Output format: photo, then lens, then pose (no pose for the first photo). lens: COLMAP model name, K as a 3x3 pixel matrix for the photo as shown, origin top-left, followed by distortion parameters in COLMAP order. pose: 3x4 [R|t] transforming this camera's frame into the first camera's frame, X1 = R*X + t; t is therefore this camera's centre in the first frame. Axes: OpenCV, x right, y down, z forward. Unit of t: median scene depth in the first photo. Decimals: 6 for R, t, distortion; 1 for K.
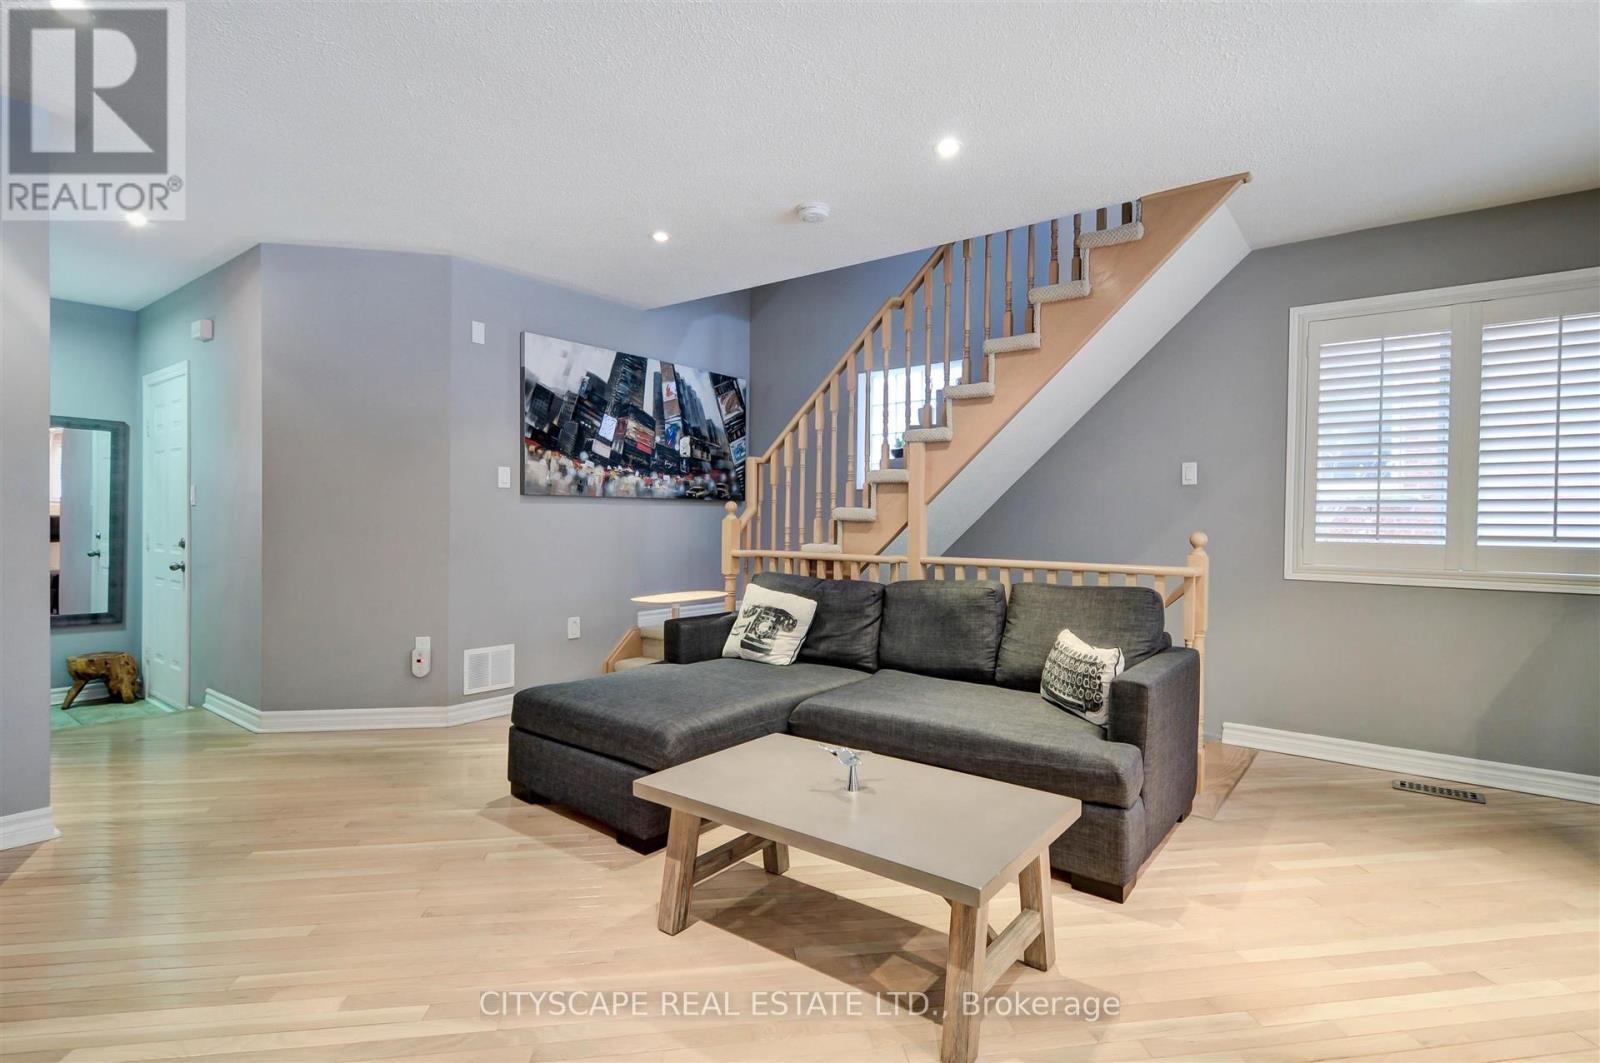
lens RADIAL K [[768.0, 0, 797.1], [0, 768.0, 516.2], [0, 0, 1]] dist [0.011012, -0.005229]
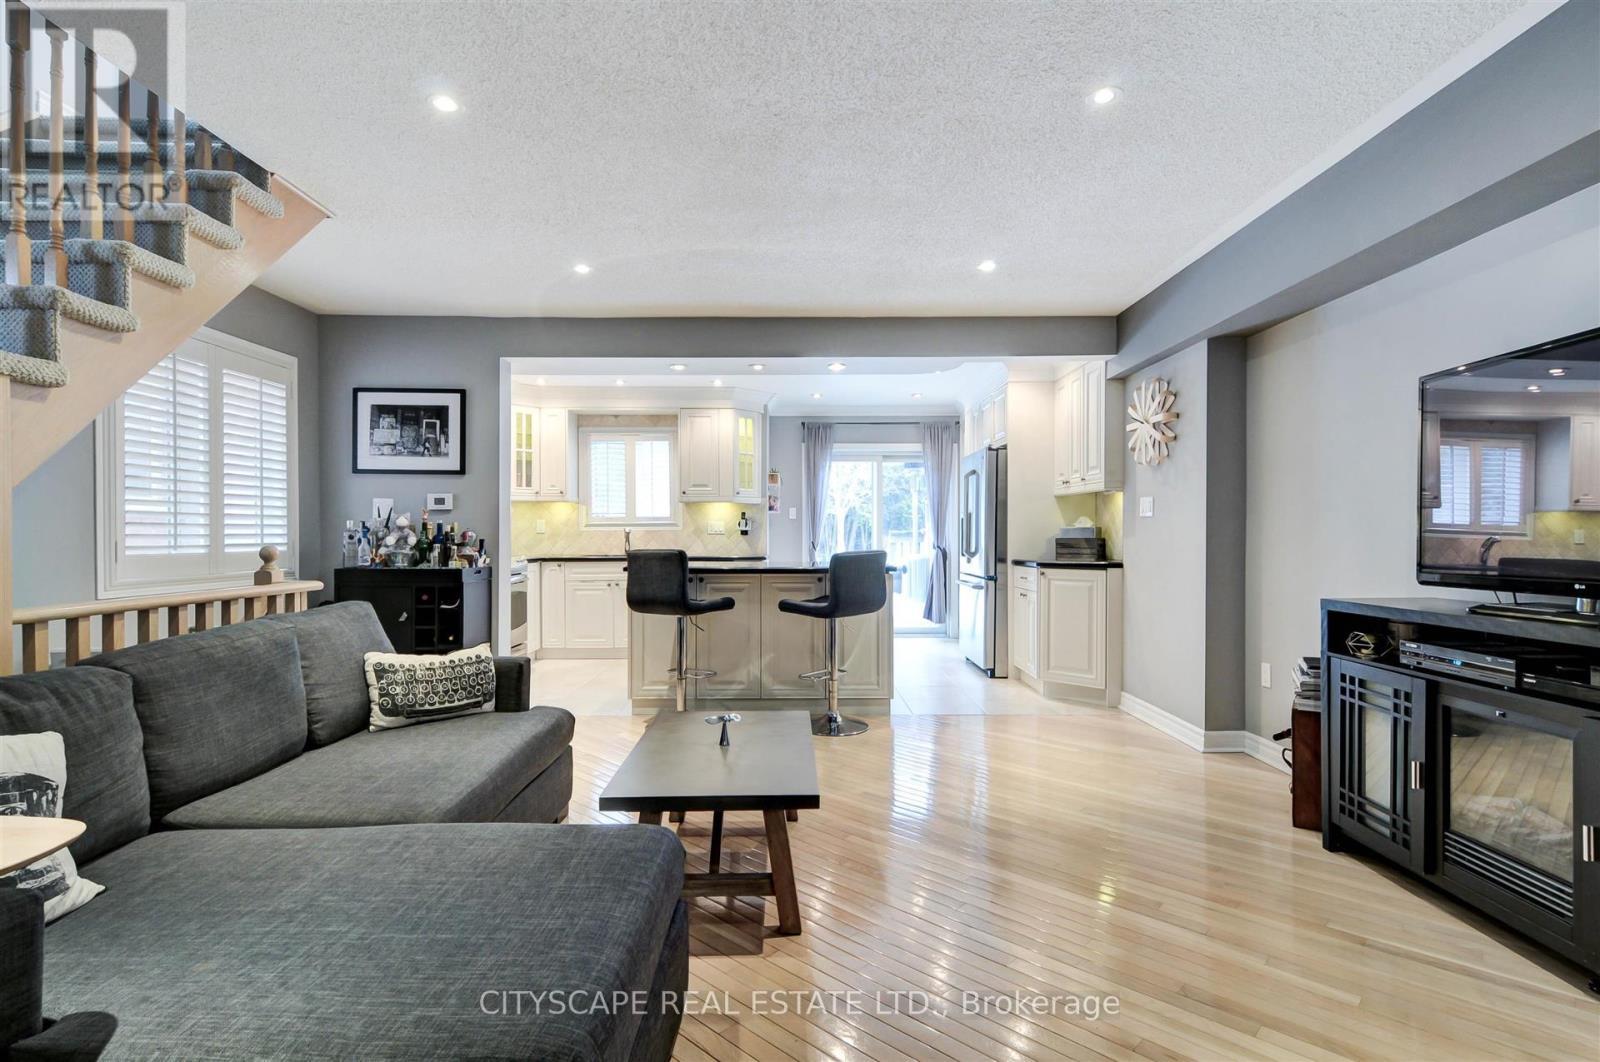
lens RADIAL K [[768.0, 0, 798.7], [0, 768.0, 542.0], [0, 0, 1]] dist [0.011012, -0.005229]
pose [[-0.612544, -0.016010, 0.790274, -0.564023], [-0.005508, 0.999857, 0.015987, -0.001960], [-0.790417, 0.005440, -0.612545, 0.949129]]
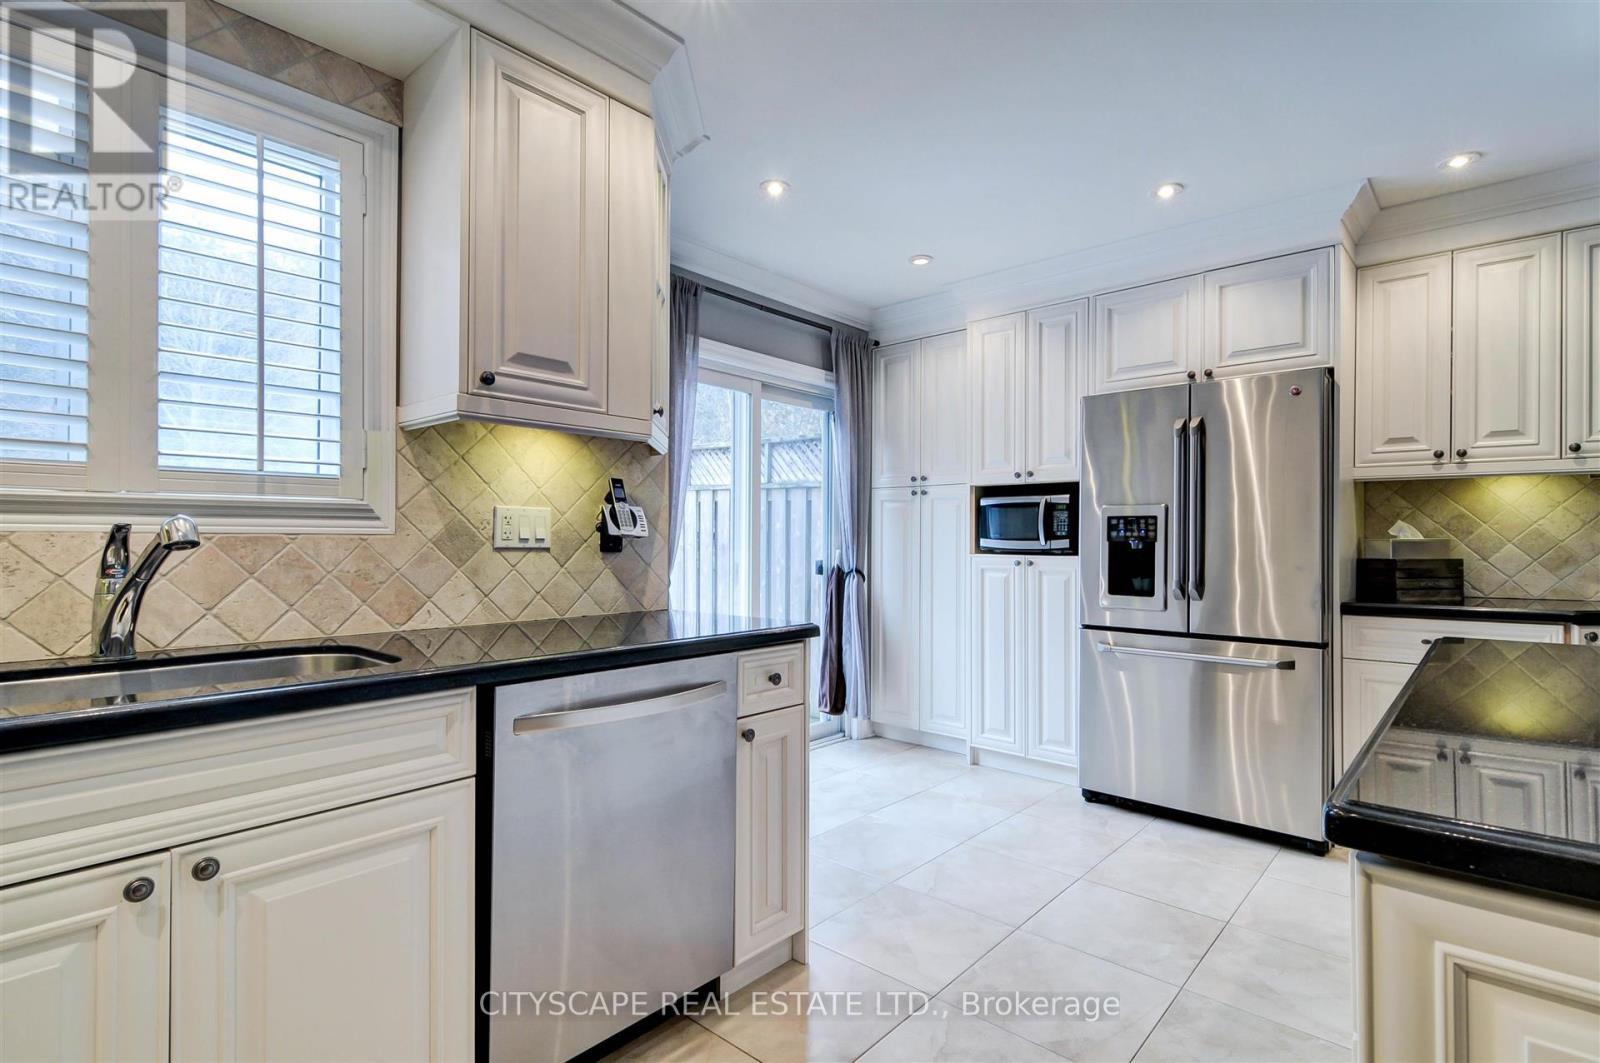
lens RADIAL K [[768.0, 0, 831.2], [0, 768.0, 534.5], [0, 0, 1]] dist [0.011012, -0.005229]
pose [[-0.998703, -0.013807, 0.049009, 0.917674], [-0.014296, 0.999851, -0.009654, 0.001659], [-0.048869, -0.010343, -0.998752, 0.444434]]
